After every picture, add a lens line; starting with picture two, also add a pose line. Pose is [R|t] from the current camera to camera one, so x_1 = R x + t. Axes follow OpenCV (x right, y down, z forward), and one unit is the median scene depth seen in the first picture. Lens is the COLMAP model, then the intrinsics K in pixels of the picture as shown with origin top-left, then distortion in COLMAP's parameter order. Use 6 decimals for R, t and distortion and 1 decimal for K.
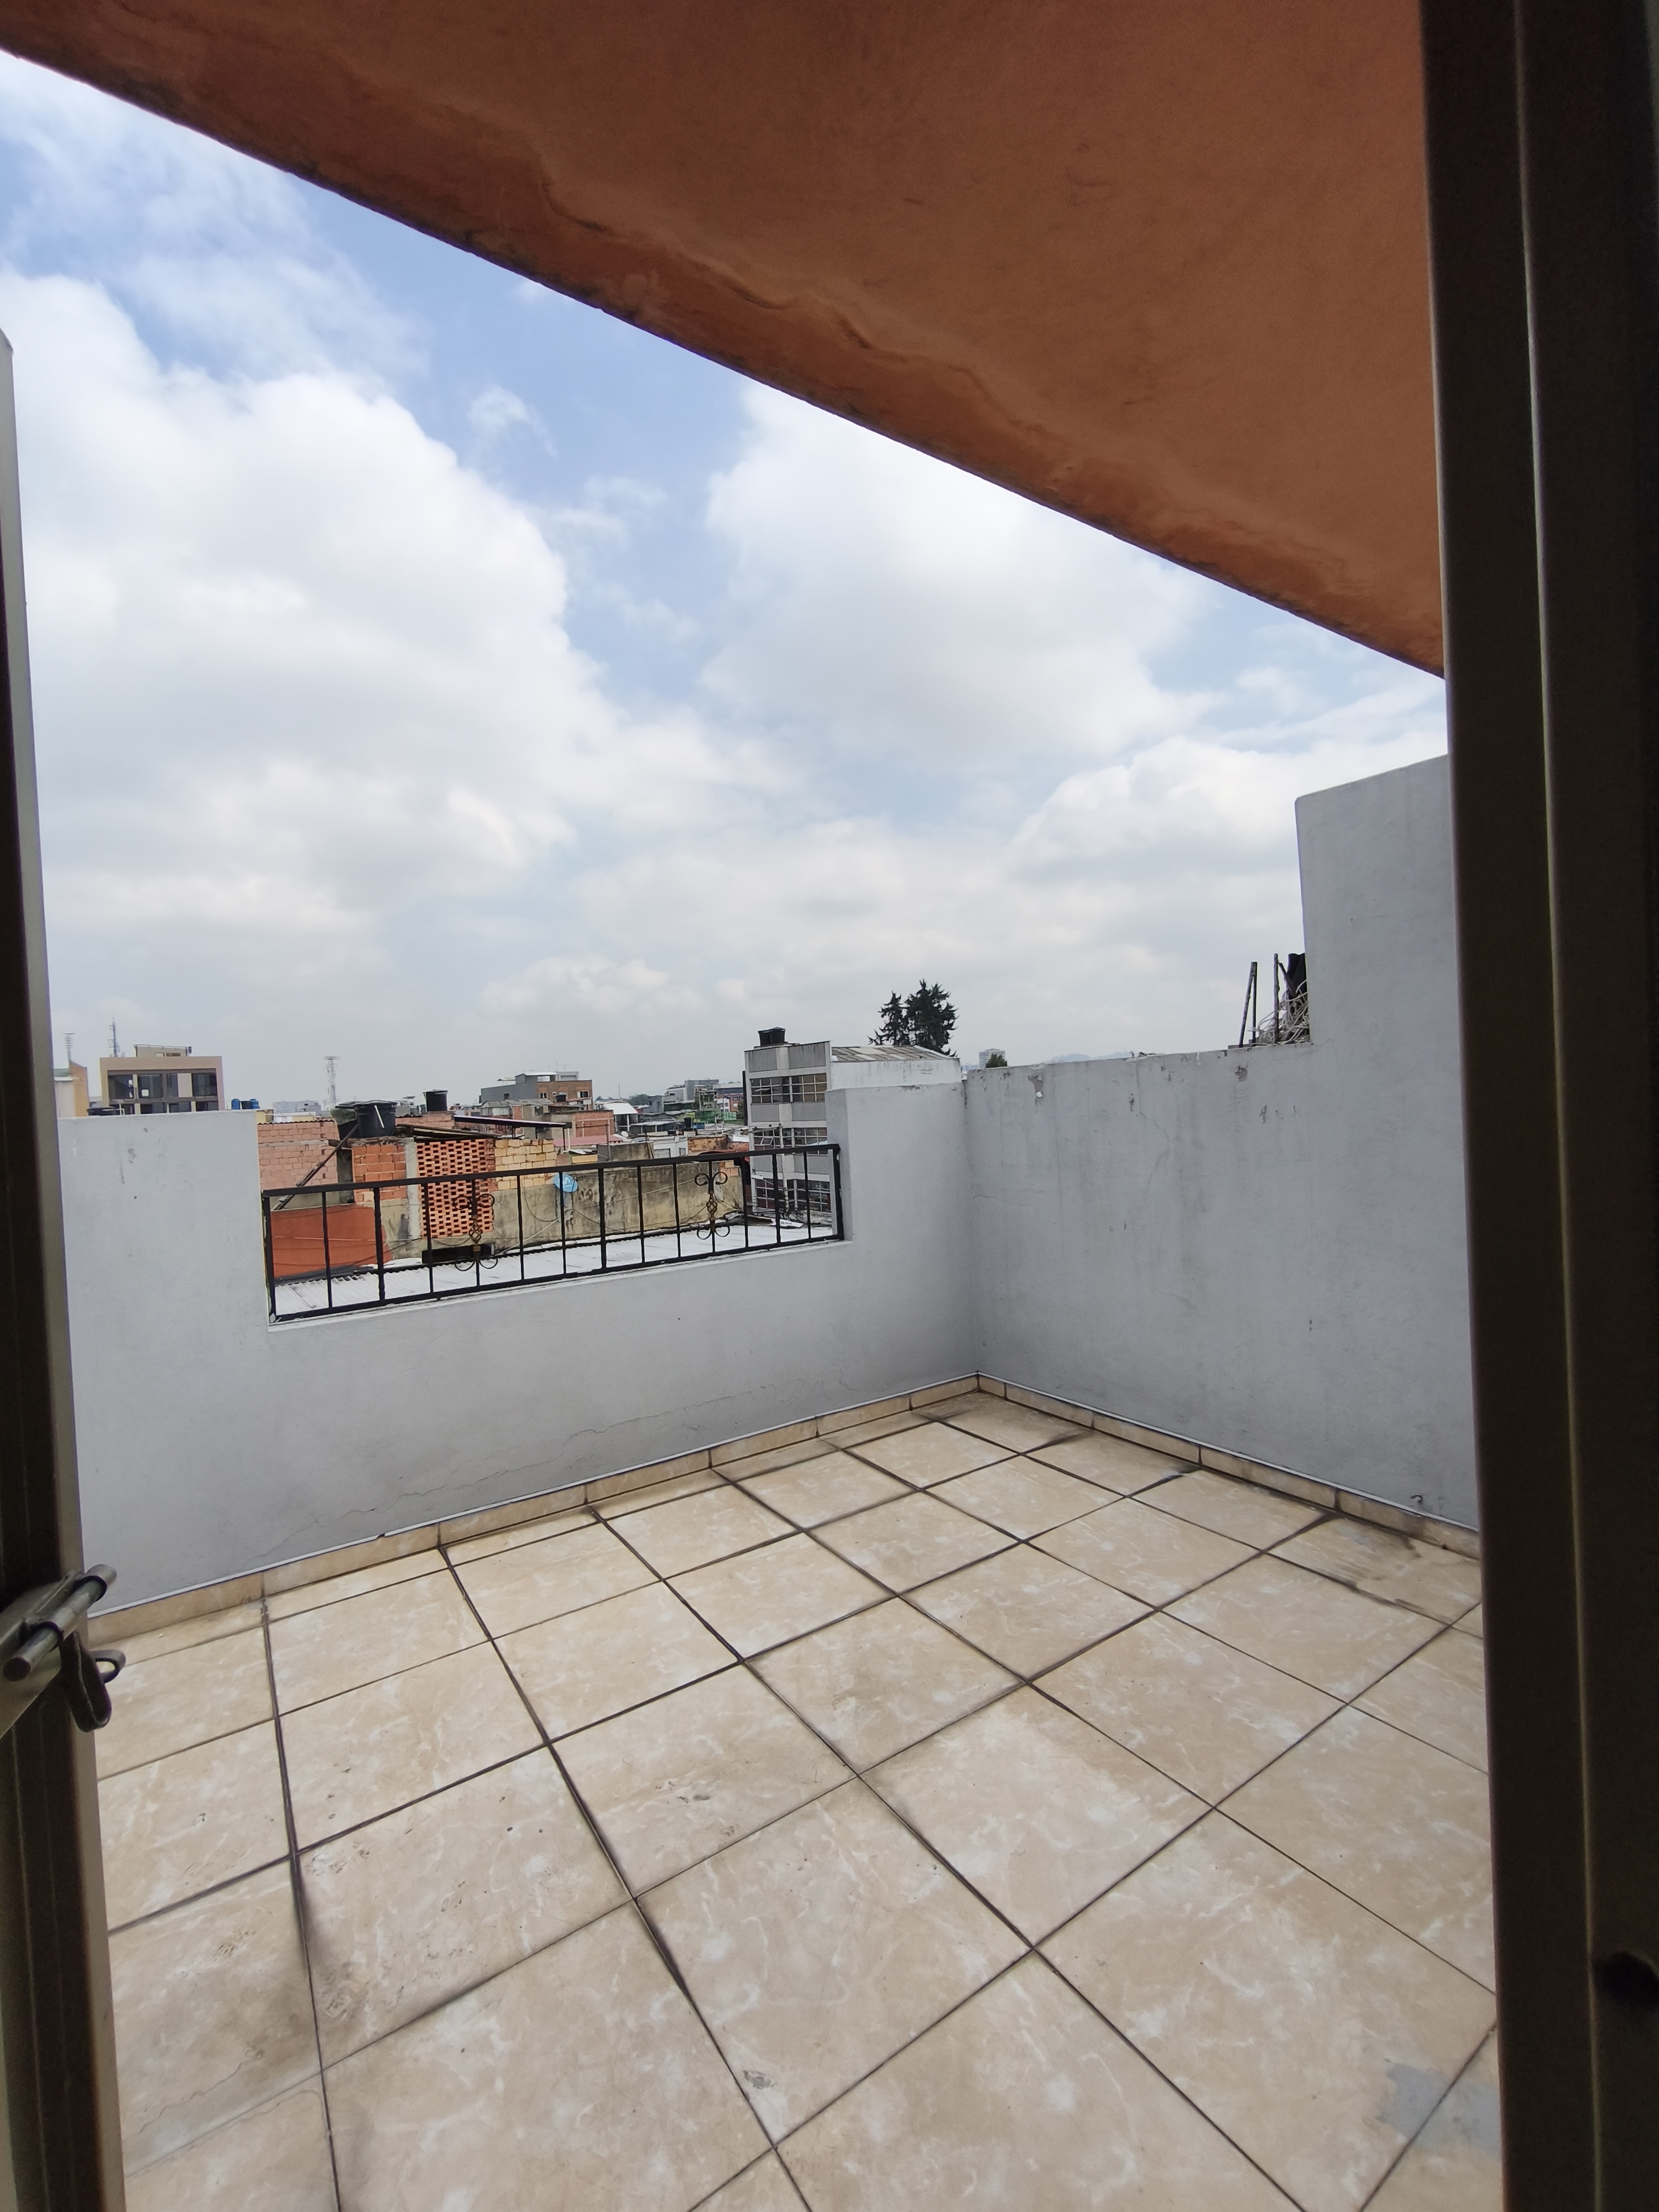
lens RADIAL K [[937.9, 0, 823.5], [0, 937.9, 1113.2], [0, 0, 1]] dist [-0.000975, -0.000089]
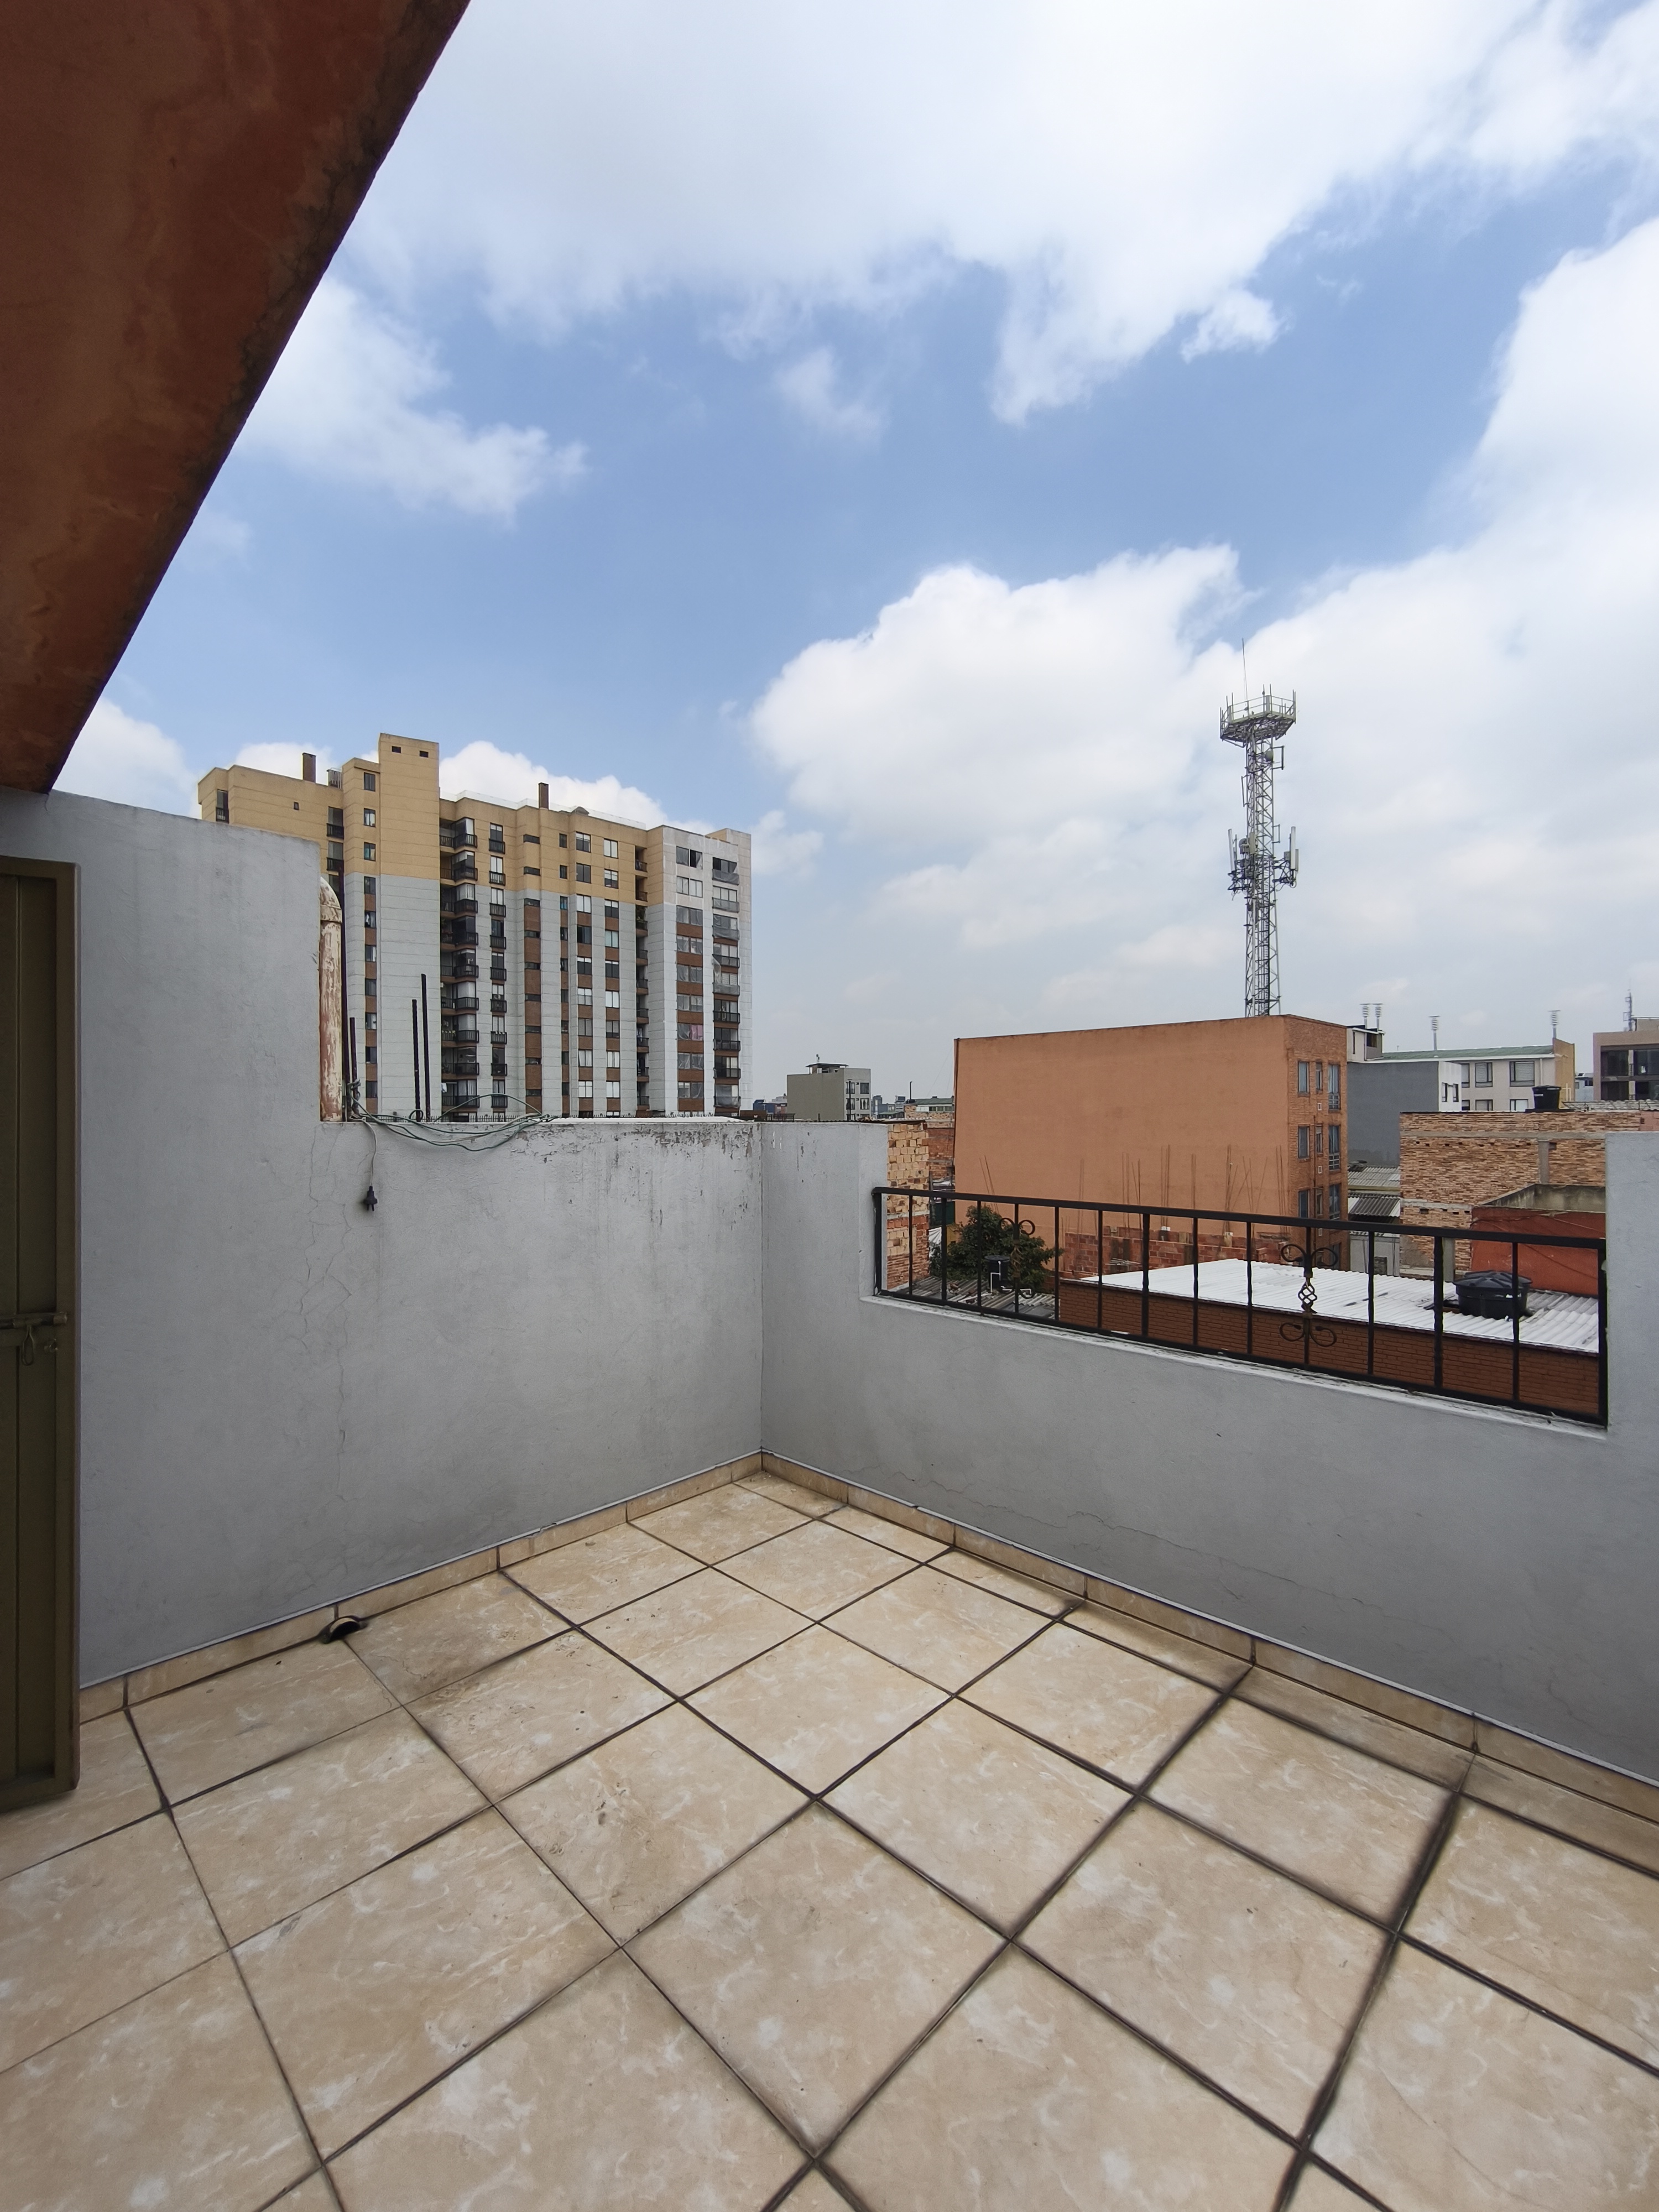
lens RADIAL K [[937.9, 0, 823.5], [0, 937.9, 1113.2], [0, 0, 1]] dist [-0.000975, -0.000089]
pose [[0.203349, 0.048261, -0.977916, 0.731350], [-0.022232, 0.998755, 0.044666, -0.084952], [0.978854, 0.012658, 0.204168, 0.826898]]
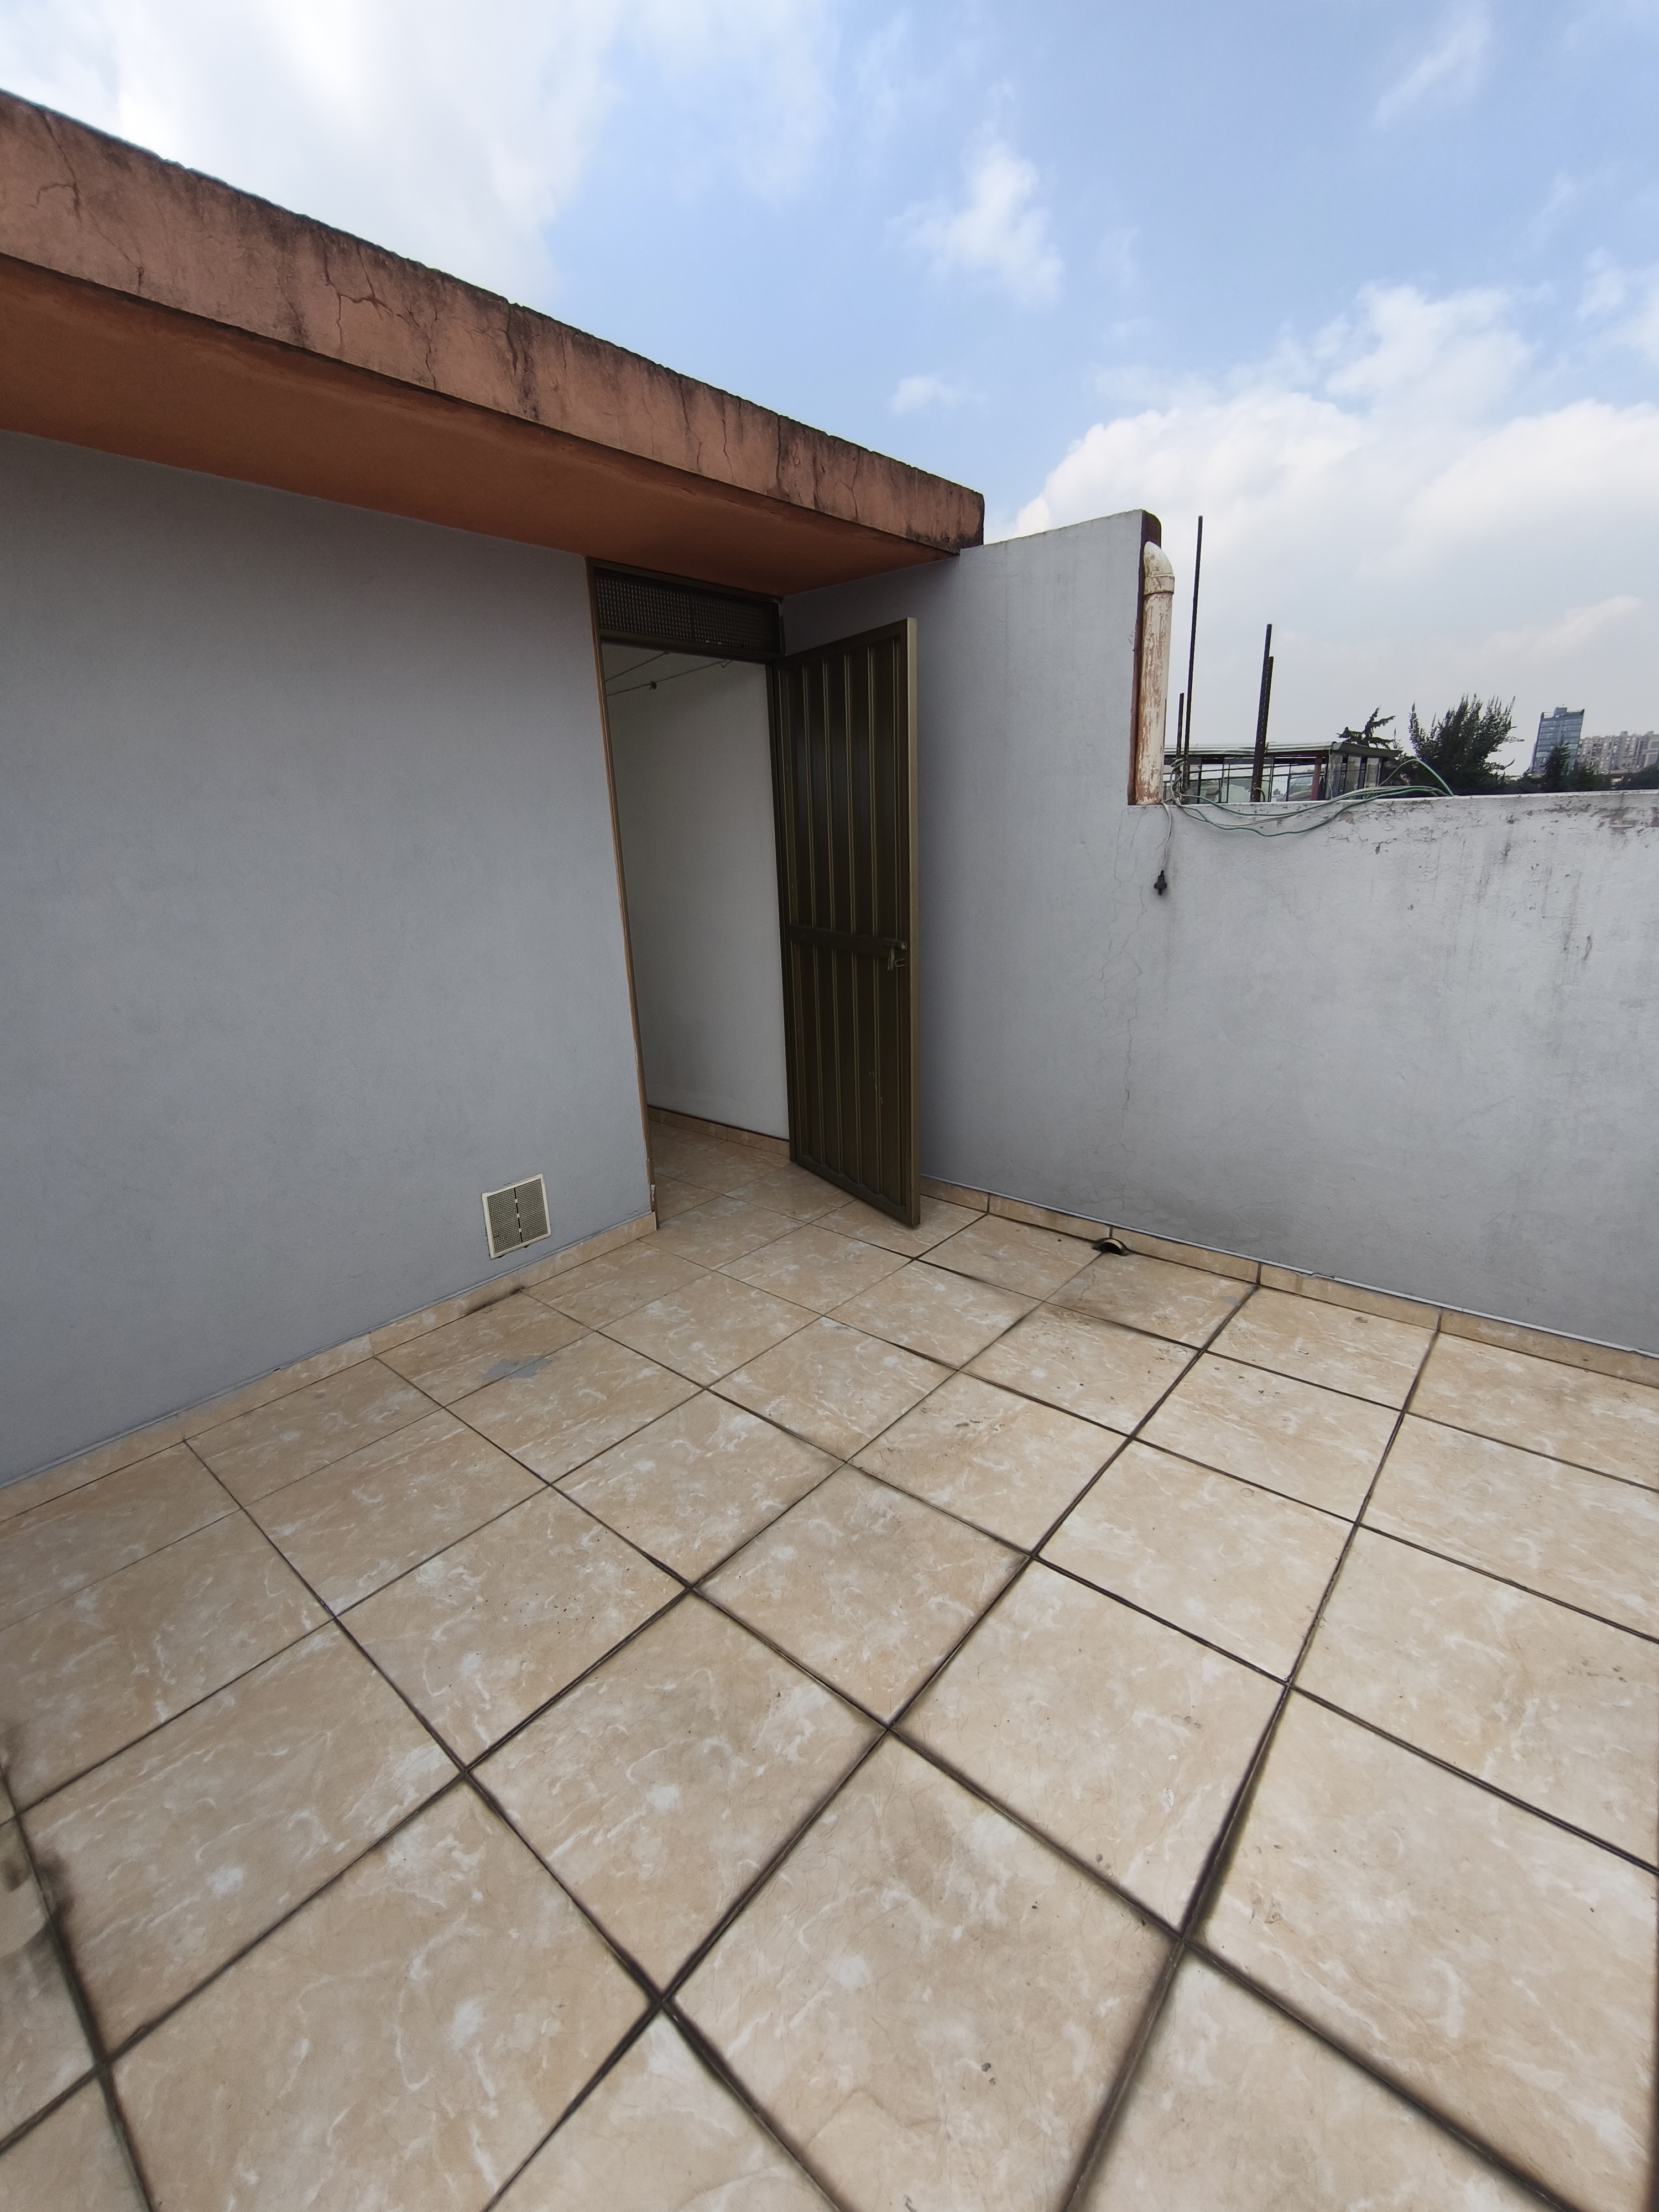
lens RADIAL K [[937.9, 0, 823.5], [0, 937.9, 1113.2], [0, 0, 1]] dist [-0.000975, -0.000089]
pose [[-0.958091, 0.163438, -0.235264, 0.219014], [0.081469, 0.942817, 0.323200, -0.059825], [0.274634, 0.290488, -0.916620, 1.596124]]
